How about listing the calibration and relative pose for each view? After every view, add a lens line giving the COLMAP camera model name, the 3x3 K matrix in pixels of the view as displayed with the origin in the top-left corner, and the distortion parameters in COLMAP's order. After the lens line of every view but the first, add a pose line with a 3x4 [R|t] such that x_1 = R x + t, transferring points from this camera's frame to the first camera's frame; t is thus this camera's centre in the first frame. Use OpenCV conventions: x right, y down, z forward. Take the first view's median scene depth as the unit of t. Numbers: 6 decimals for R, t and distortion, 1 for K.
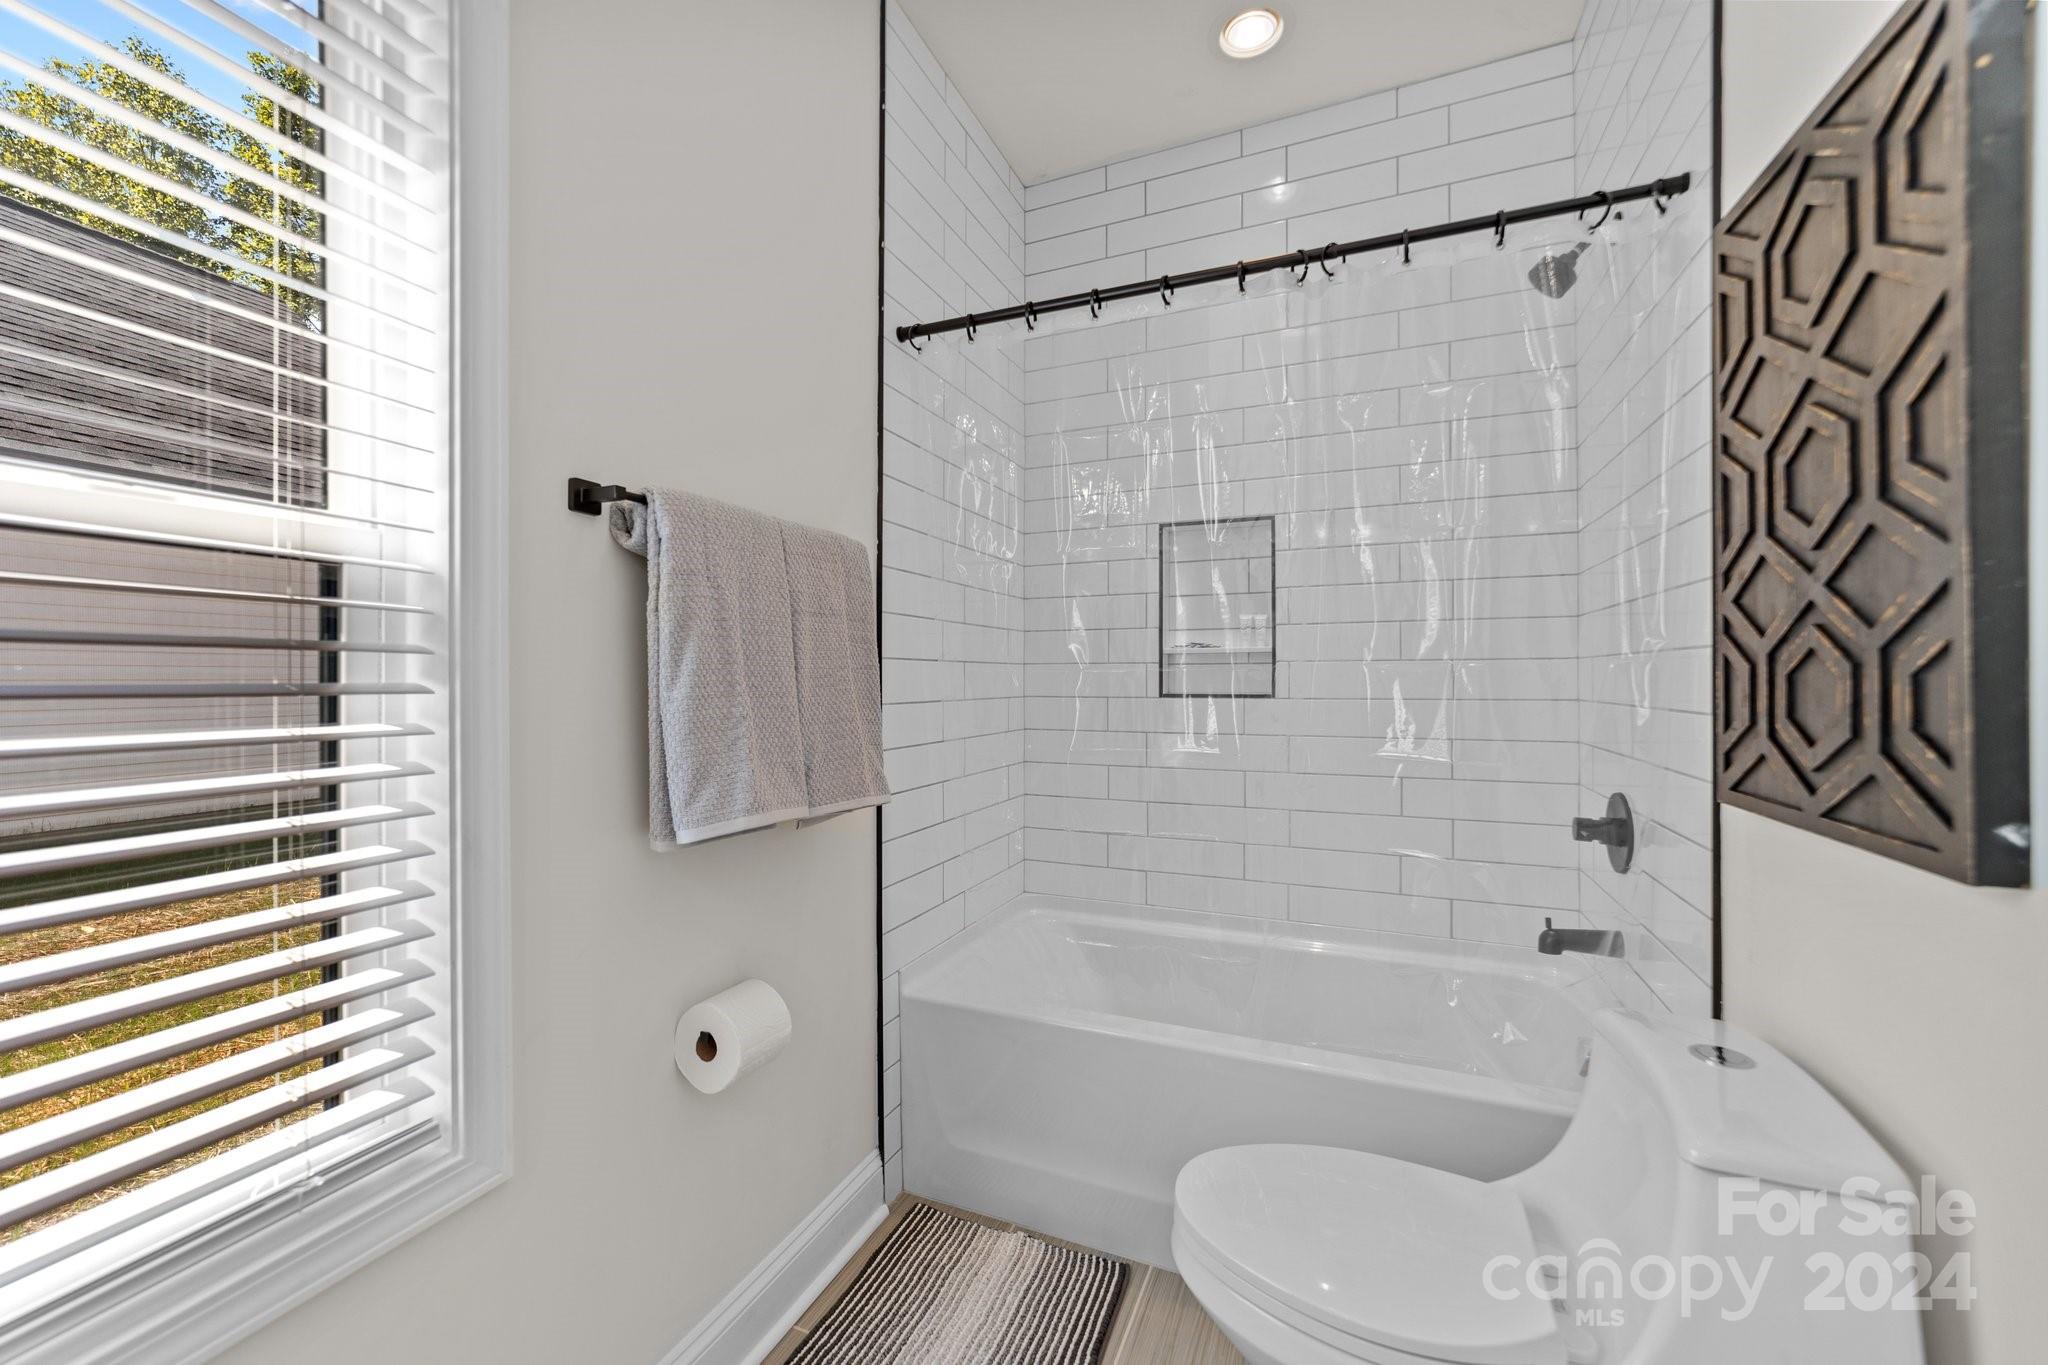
lens RADIAL K [[791.5, 0, 1023.2], [0, 791.5, 679.2], [0, 0, 1]] dist [-0.010265, 0.003939]
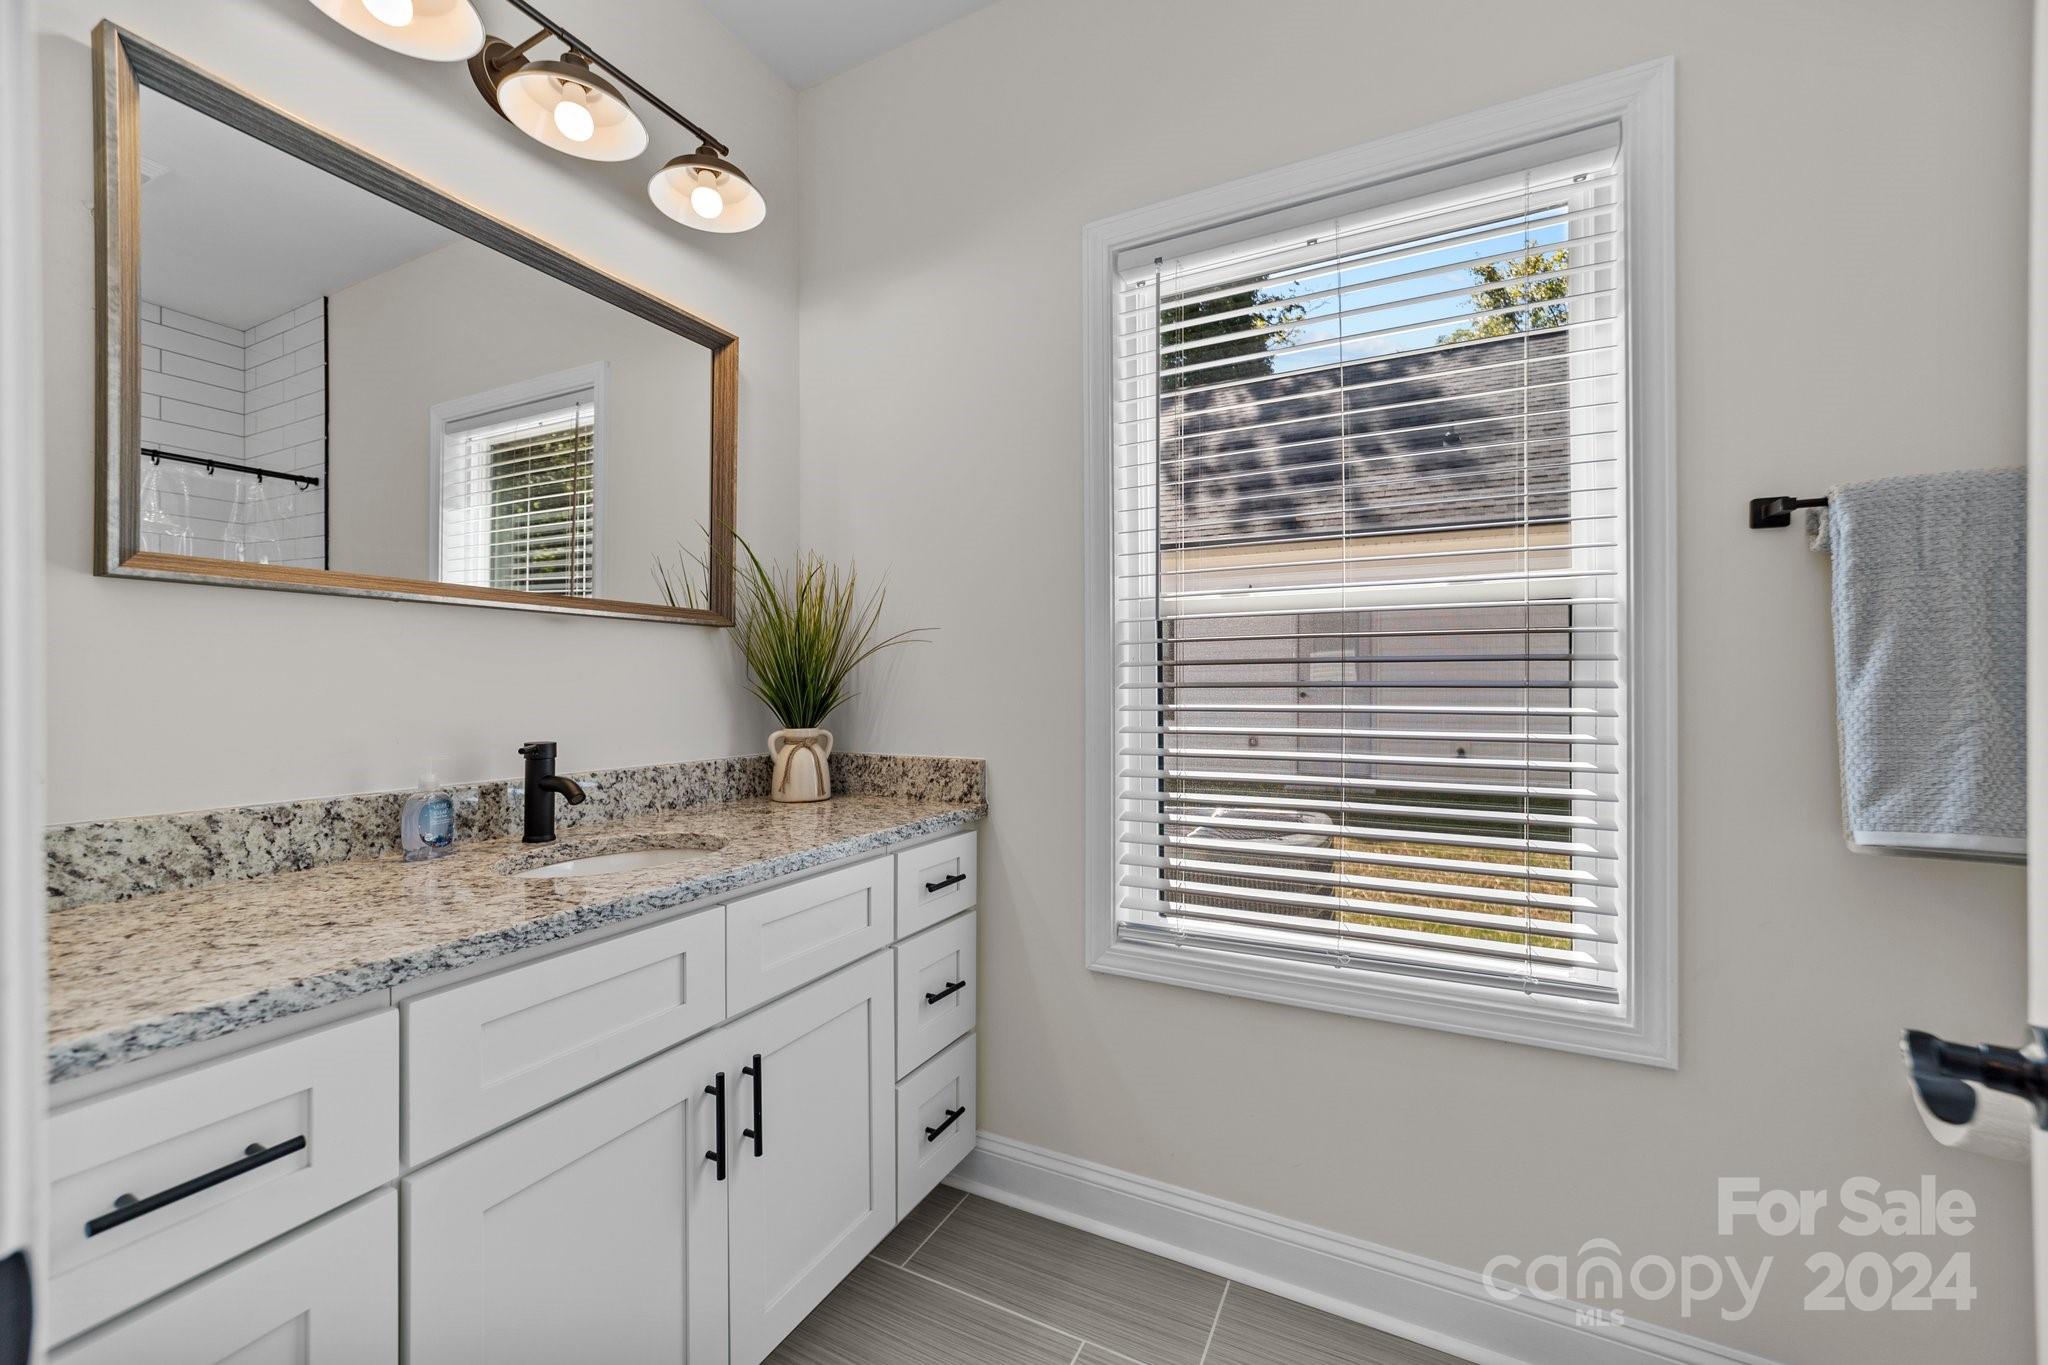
lens RADIAL K [[791.5, 0, 1029.4], [0, 791.5, 682.1], [0, 0, 1]] dist [-0.010265, 0.003939]
pose [[-0.086427, 0.000388, -0.996258, 0.718047], [0.002919, 0.999996, 0.000137, 0.003007], [0.996254, -0.002896, -0.086428, 0.067593]]
